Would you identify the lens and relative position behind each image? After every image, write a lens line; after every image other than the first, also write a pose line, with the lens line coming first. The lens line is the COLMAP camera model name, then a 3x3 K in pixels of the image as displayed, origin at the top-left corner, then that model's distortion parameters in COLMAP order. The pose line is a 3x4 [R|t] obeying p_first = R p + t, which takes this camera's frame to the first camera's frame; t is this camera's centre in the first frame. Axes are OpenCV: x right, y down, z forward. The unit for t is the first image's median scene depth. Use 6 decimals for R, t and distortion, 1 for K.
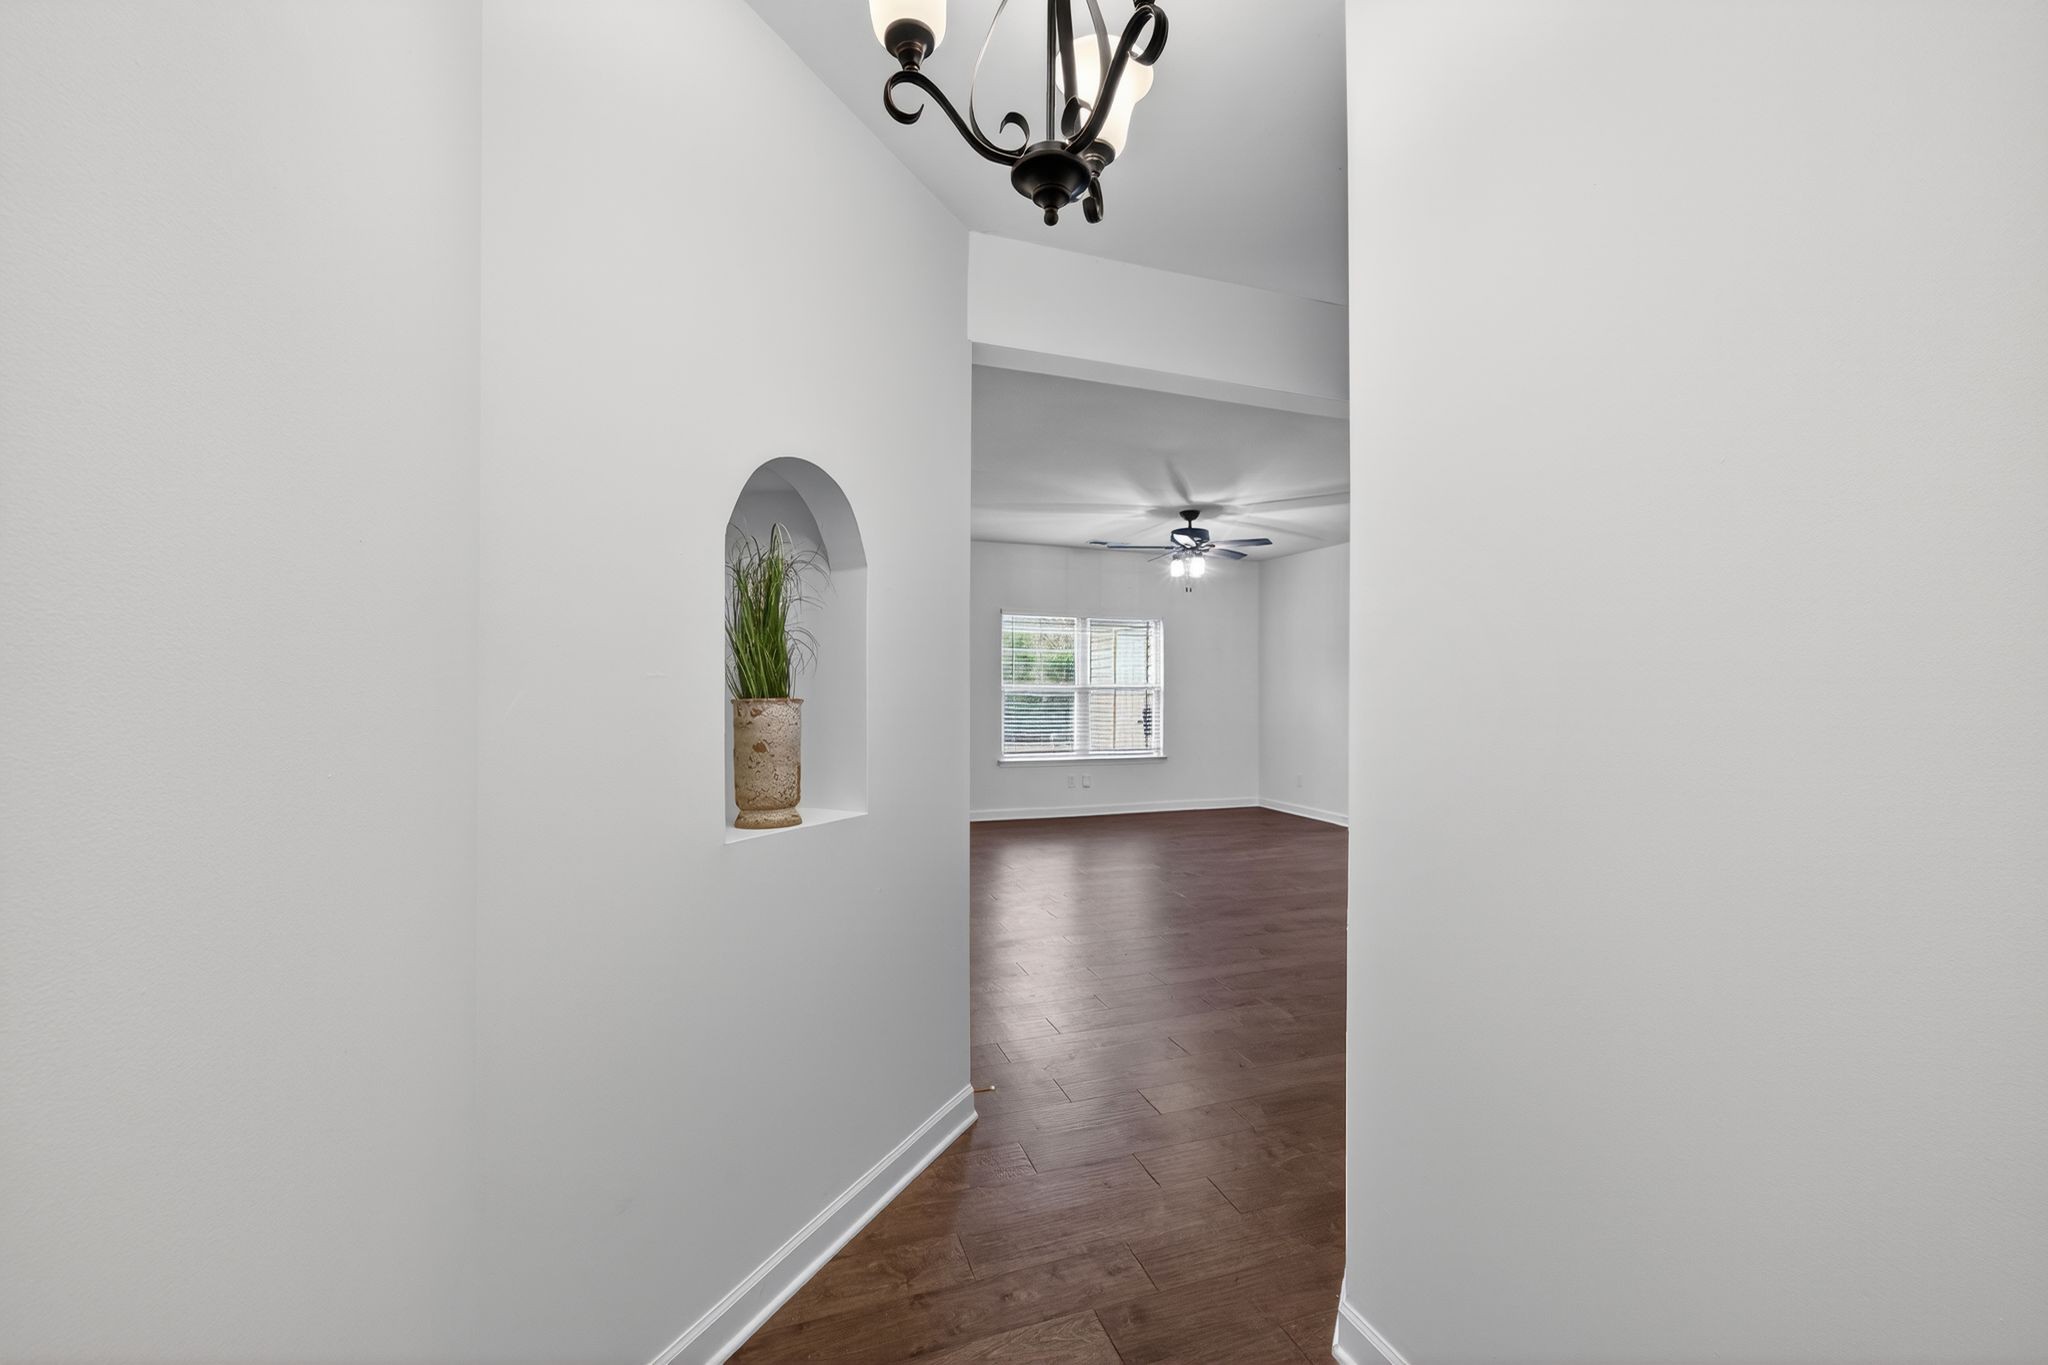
lens RADIAL K [[951.6, 0, 1030.5], [0, 951.6, 689.9], [0, 0, 1]] dist [0.000312, 0.000701]
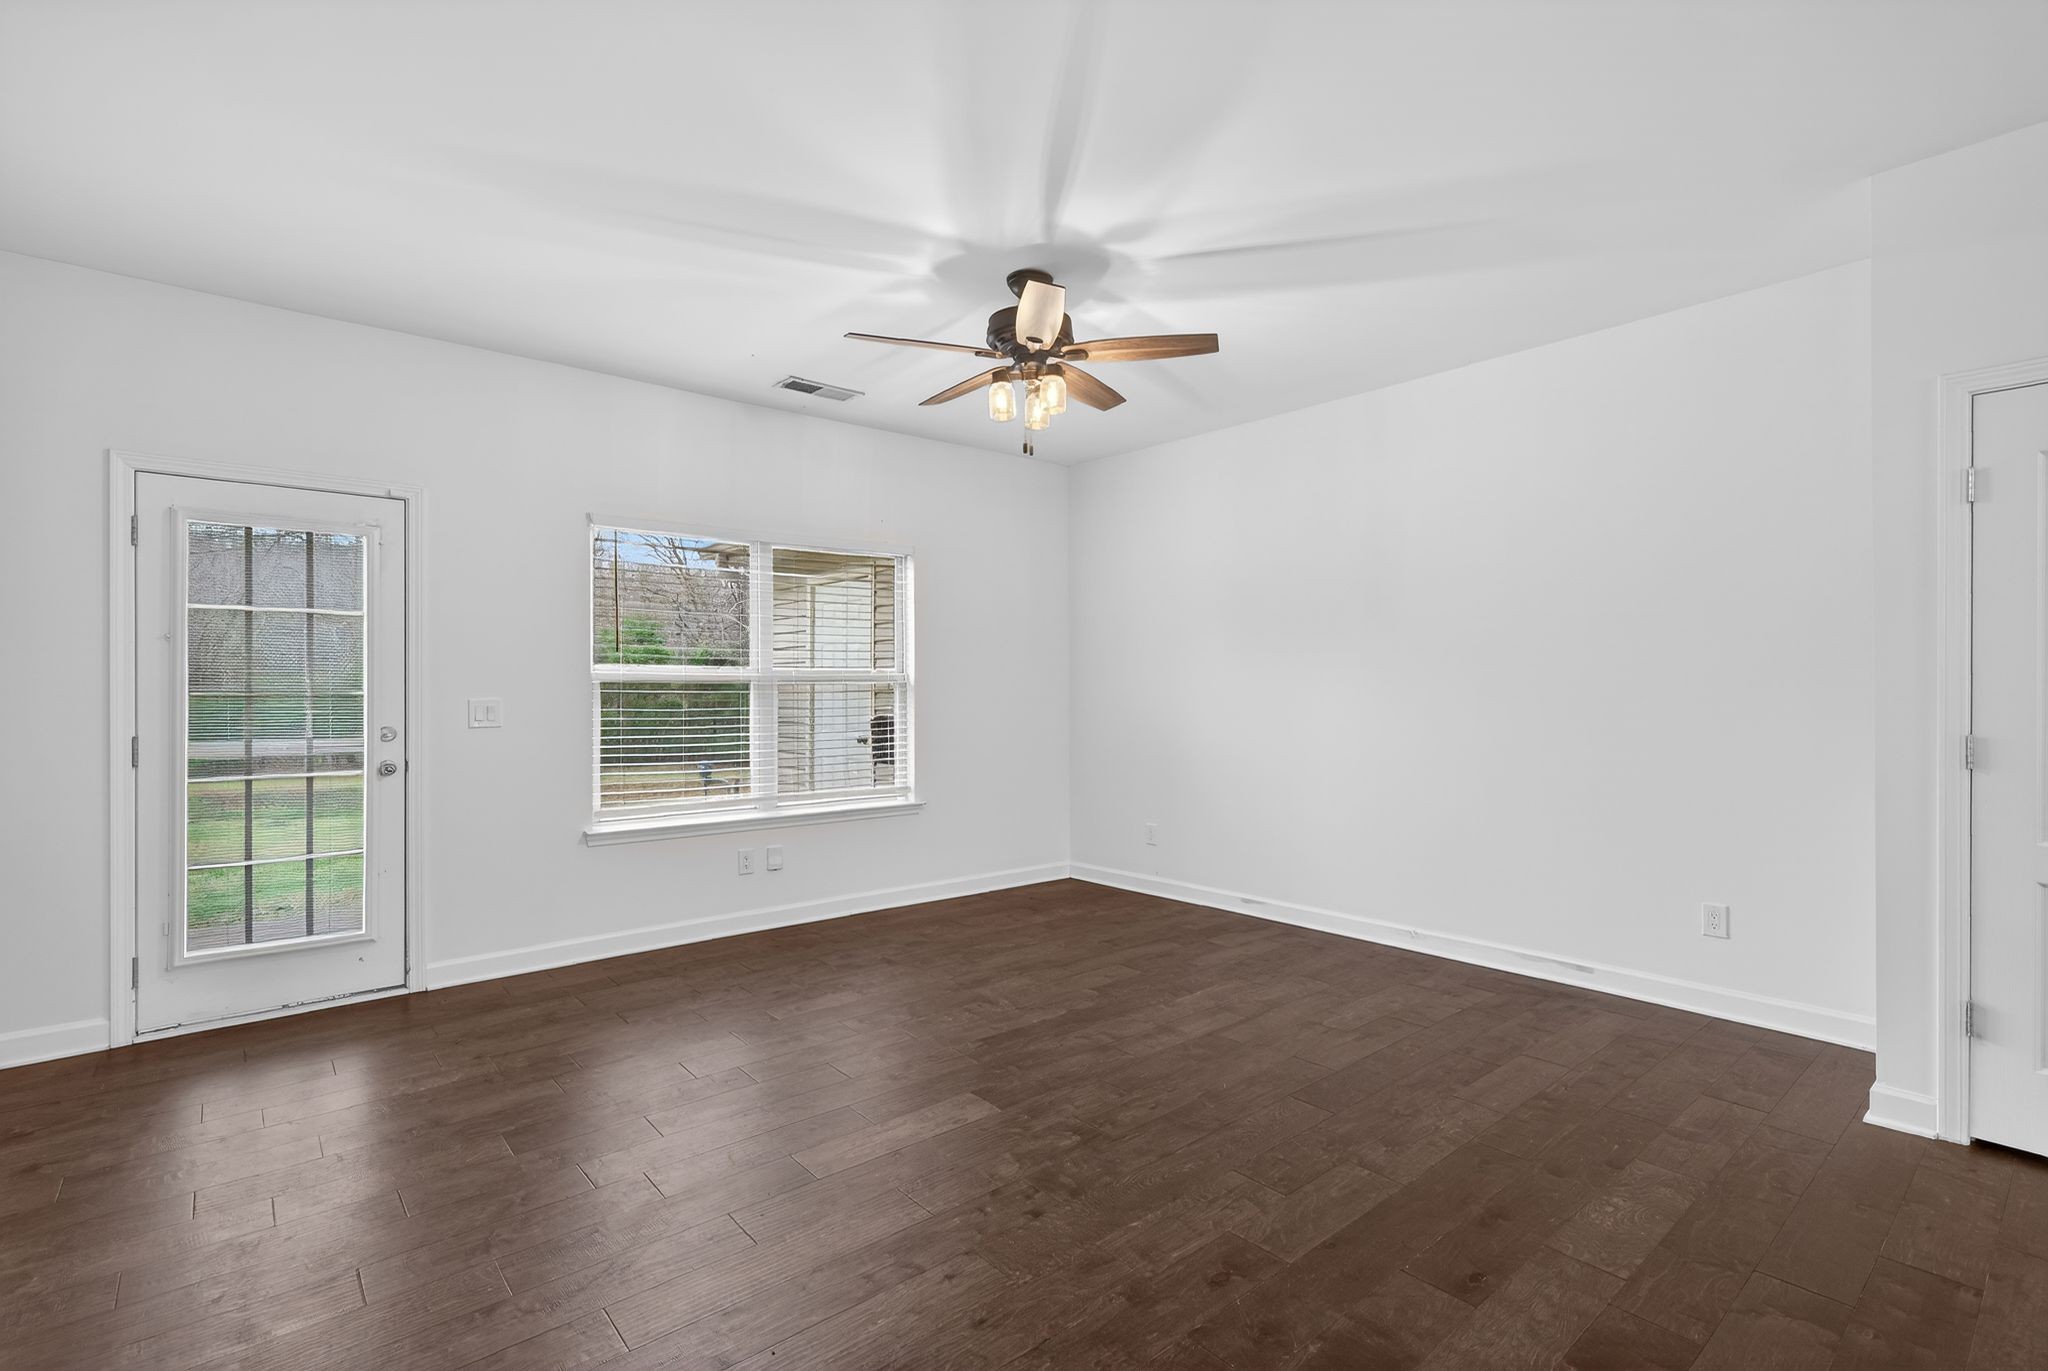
lens RADIAL K [[951.6, 0, 1030.5], [0, 951.6, 692.9], [0, 0, 1]] dist [0.000312, 0.000701]
pose [[0.935096, -0.007106, 0.354323, 0.005631], [0.009141, 0.999950, -0.004069, 0.008900], [-0.354276, 0.007043, 0.935114, 0.469150]]
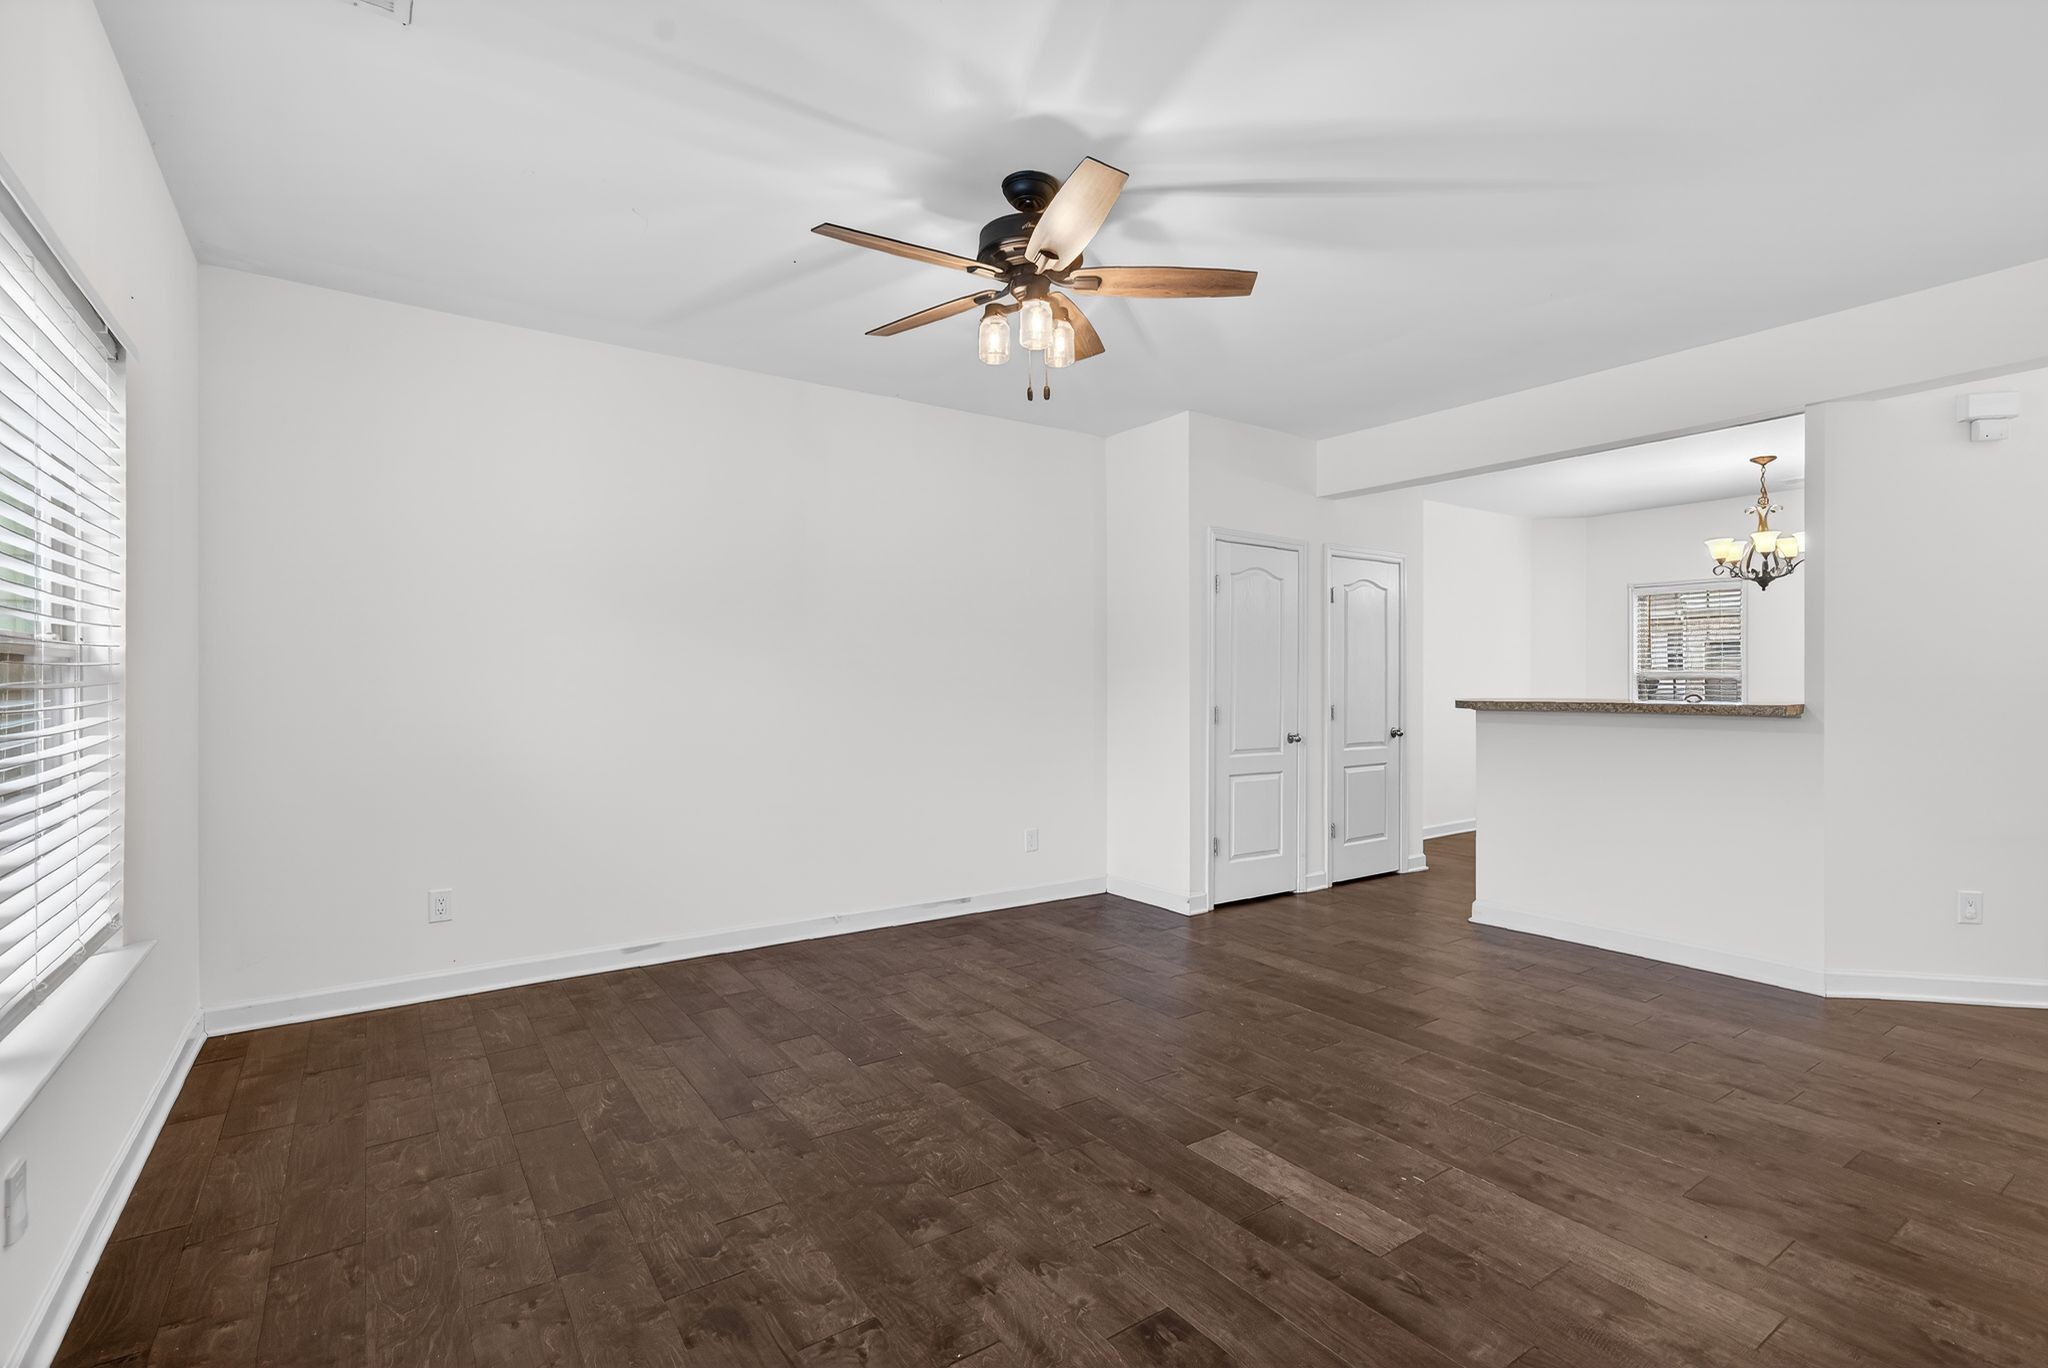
lens RADIAL K [[951.6, 0, 1030.5], [0, 951.6, 691.4], [0, 0, 1]] dist [0.000312, 0.000701]
pose [[-0.254095, -0.009202, 0.967136, -0.149215], [0.011712, 0.999852, 0.012591, 0.005730], [-0.967108, 0.014526, -0.253949, 0.869457]]
